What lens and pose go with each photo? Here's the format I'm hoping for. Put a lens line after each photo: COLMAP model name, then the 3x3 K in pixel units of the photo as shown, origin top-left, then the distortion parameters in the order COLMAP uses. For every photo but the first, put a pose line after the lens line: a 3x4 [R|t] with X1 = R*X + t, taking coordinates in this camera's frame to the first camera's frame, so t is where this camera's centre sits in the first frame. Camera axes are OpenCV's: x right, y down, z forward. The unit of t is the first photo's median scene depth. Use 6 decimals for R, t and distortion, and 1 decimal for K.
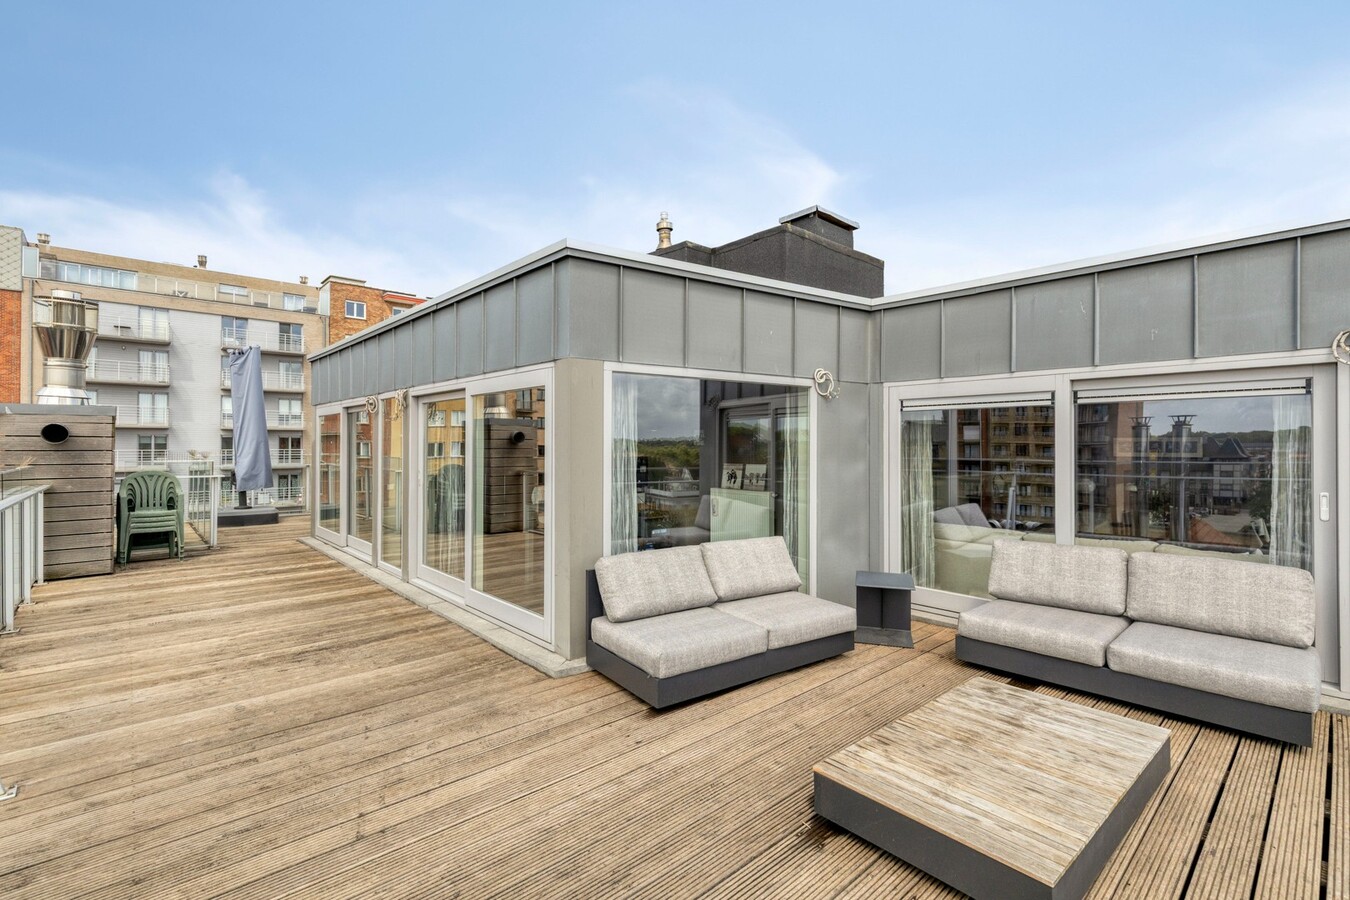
lens RADIAL K [[615.9, 0, 677.2], [0, 615.9, 437.7], [0, 0, 1]] dist [0.008159, -0.000287]
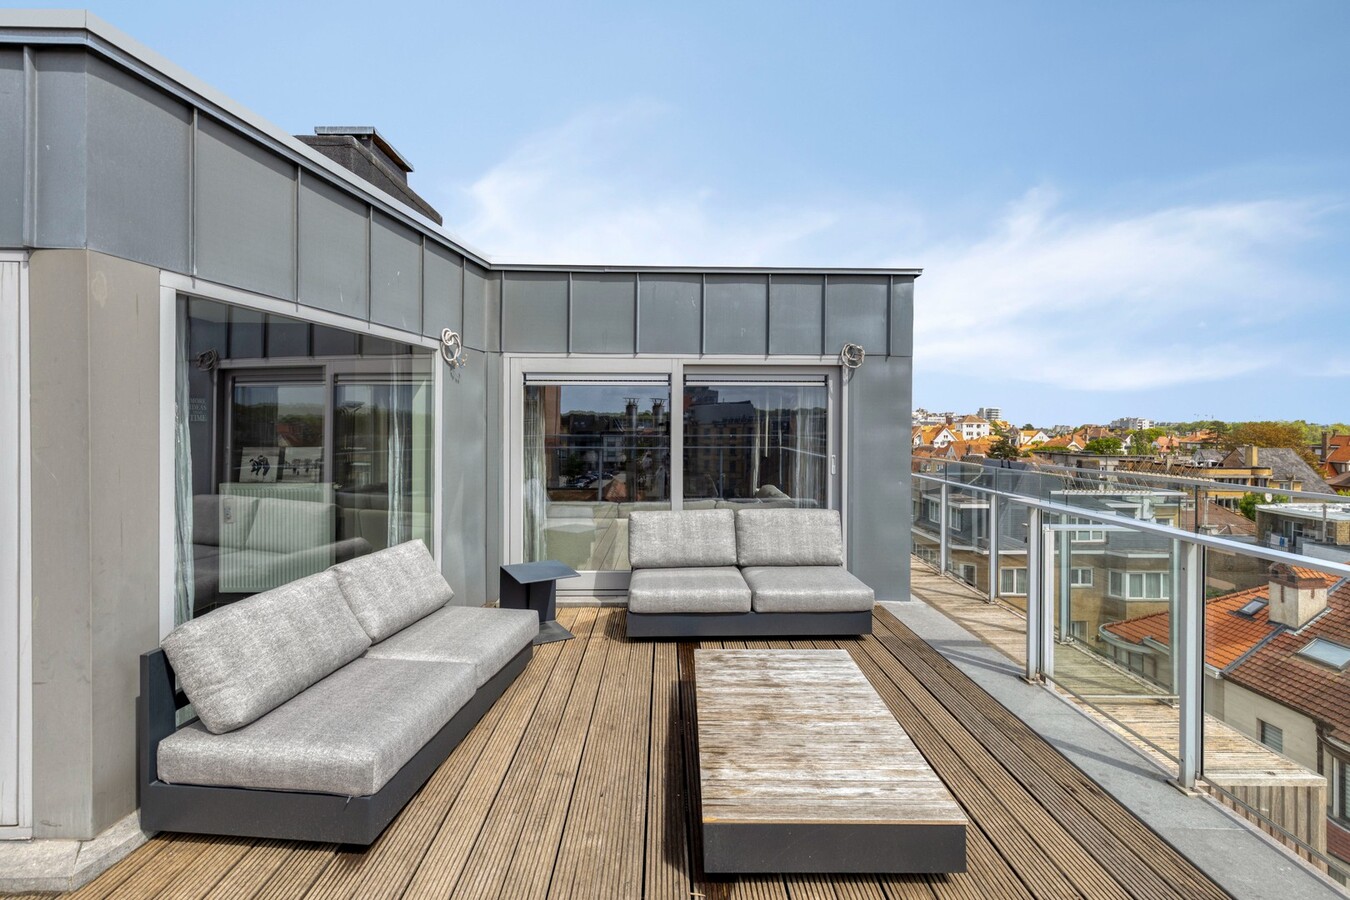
lens RADIAL K [[615.9, 0, 679.1], [0, 615.9, 423.6], [0, 0, 1]] dist [0.008355, -0.000702]
pose [[0.657030, -0.001657, 0.753863, -0.174039], [-0.010787, 0.999875, 0.011599, 0.001581], [-0.753788, -0.015752, 0.656929, 0.209771]]
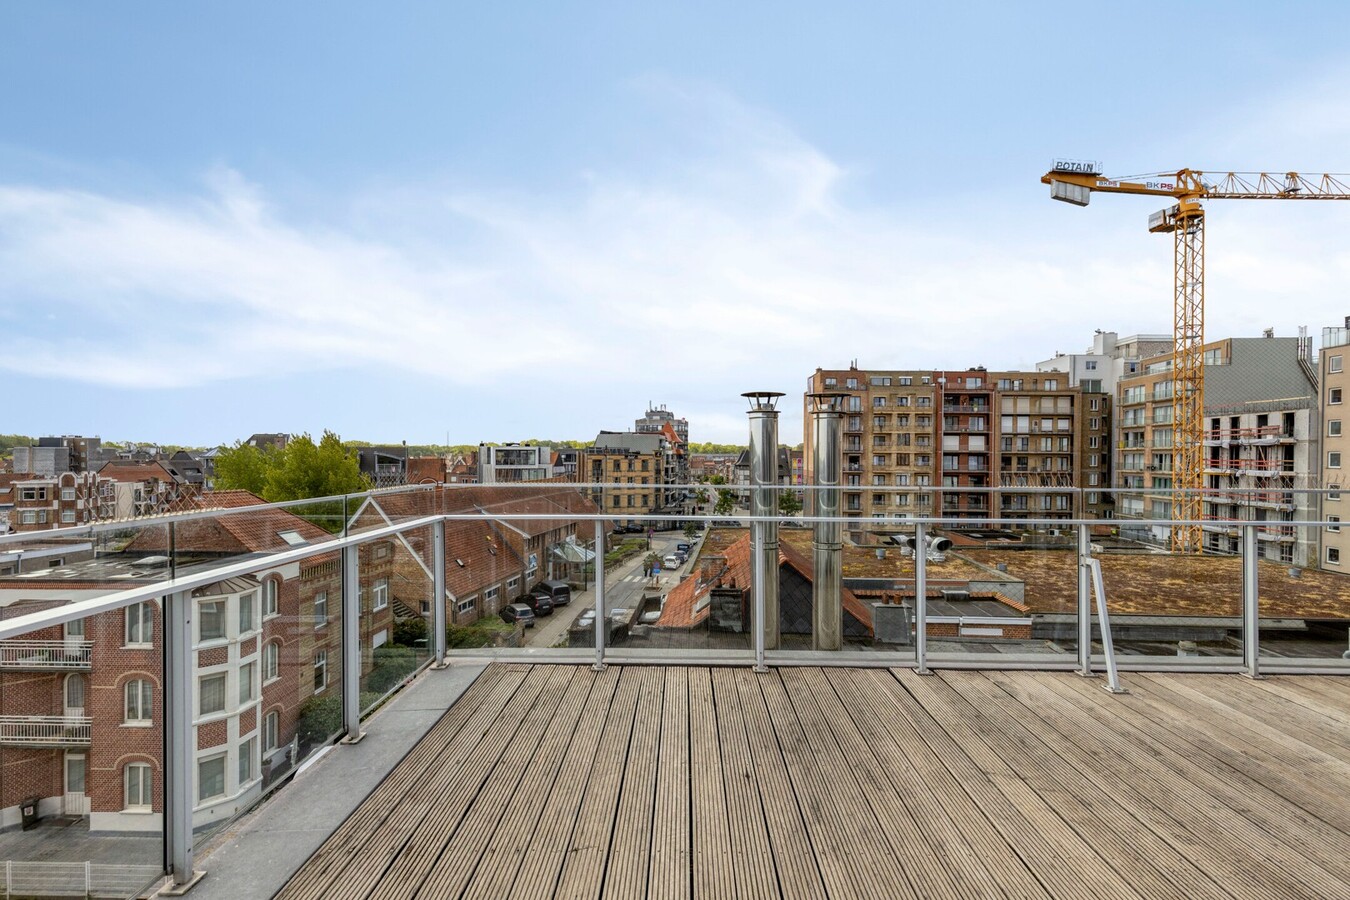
lens RADIAL K [[618.6, 0, 686.4], [0, 618.6, 458.9], [0, 0, 1]] dist [0.006107, 0.000446]
pose [[-0.673167, 0.000643, -0.739491, 0.330322], [0.000080, 1.000000, 0.000796, 0.006413], [0.739491, 0.000477, -0.673166, 0.569658]]
